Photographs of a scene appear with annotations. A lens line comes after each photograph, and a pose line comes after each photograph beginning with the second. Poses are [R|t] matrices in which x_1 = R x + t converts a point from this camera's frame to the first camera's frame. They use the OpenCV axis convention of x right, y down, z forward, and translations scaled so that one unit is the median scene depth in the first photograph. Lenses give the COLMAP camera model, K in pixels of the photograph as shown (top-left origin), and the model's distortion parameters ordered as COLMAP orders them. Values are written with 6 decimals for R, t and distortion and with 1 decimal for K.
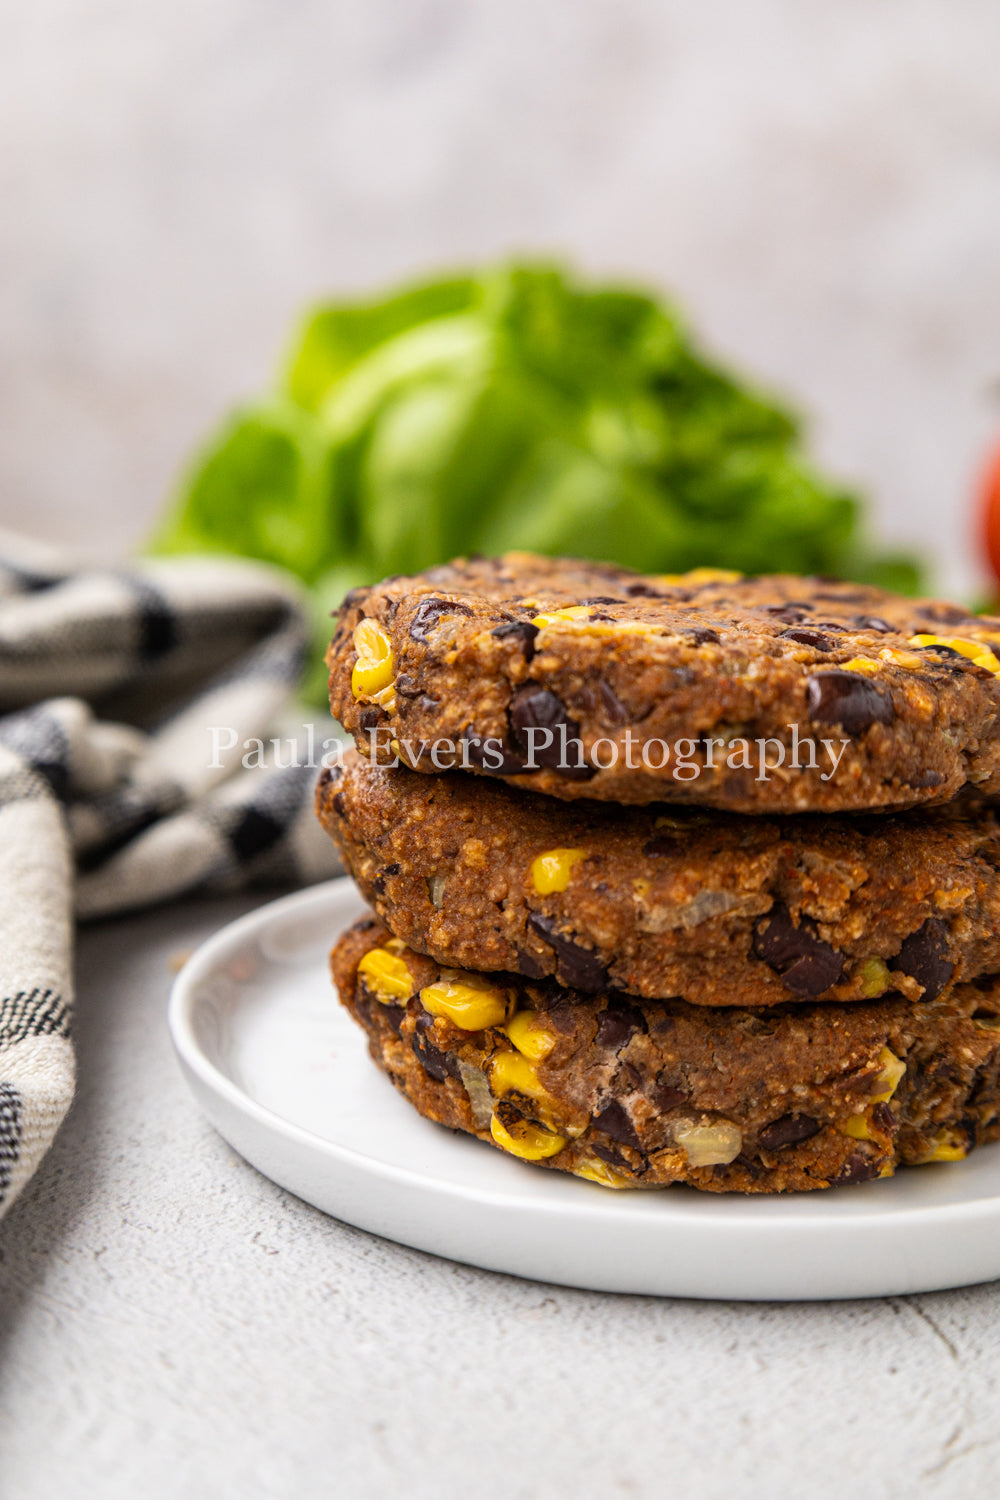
lens RADIAL K [[2373.8, 0, 499.9], [0, 2373.8, 720.0], [0, 0, 1]] dist [0.099741, 0.000000]
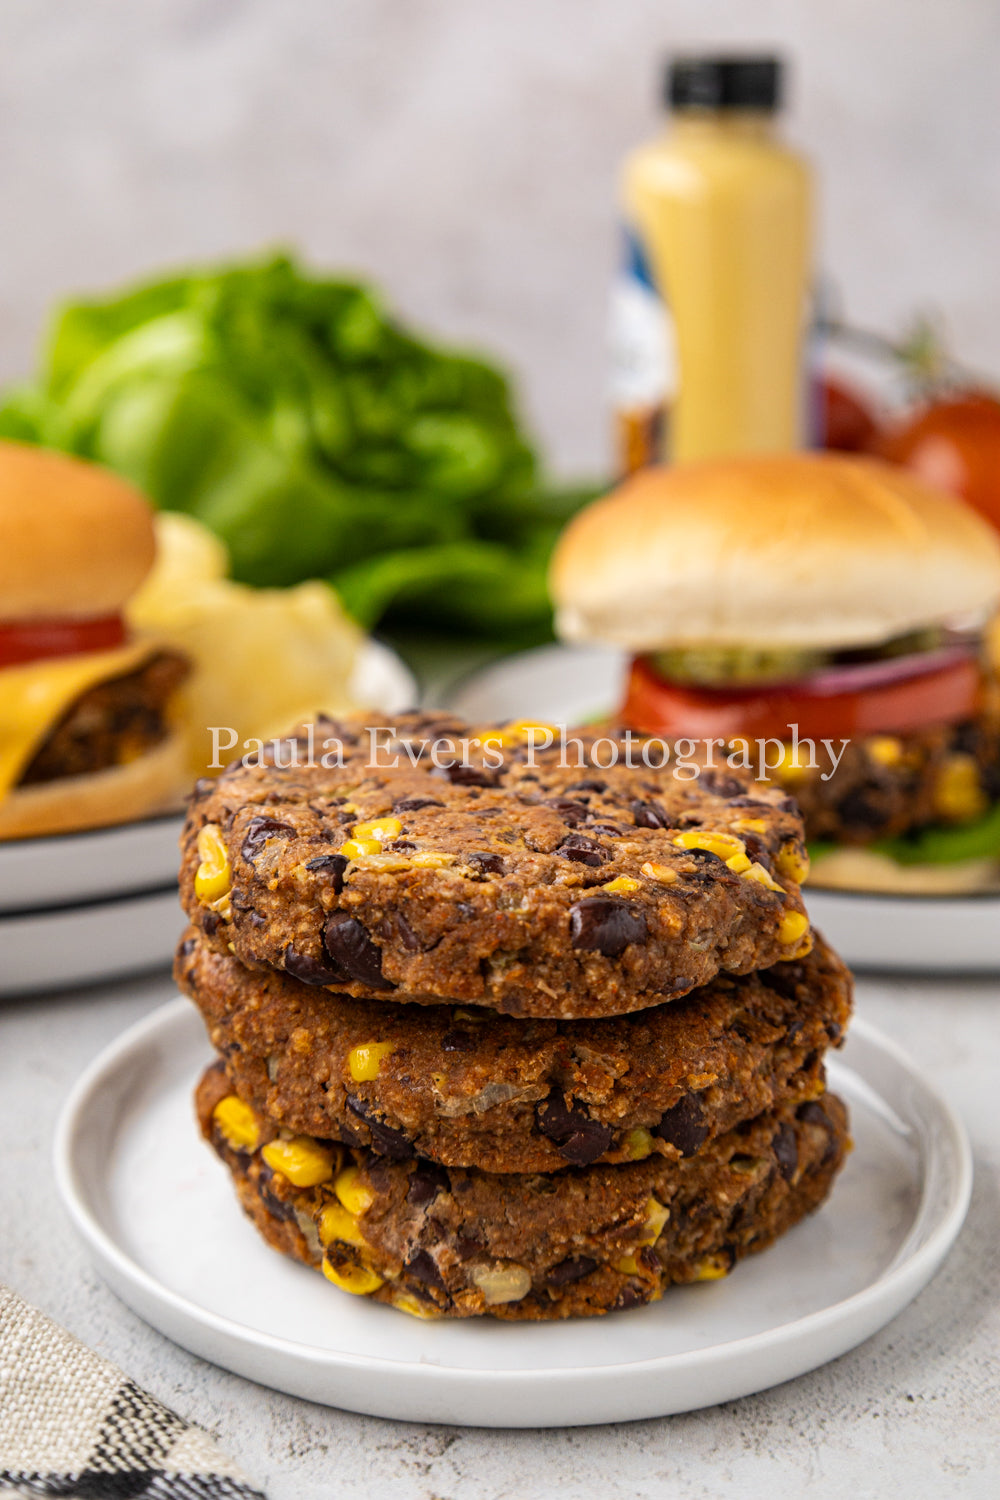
lens RADIAL K [[2373.8, 0, 517.3], [0, 2373.8, 721.6], [0, 0, 1]] dist [0.099741, 0.000000]
pose [[0.999722, -0.019394, 0.013430, 0.084920], [0.018162, 0.996092, 0.086435, -0.204724], [-0.015054, -0.086167, 0.996167, -0.159523]]
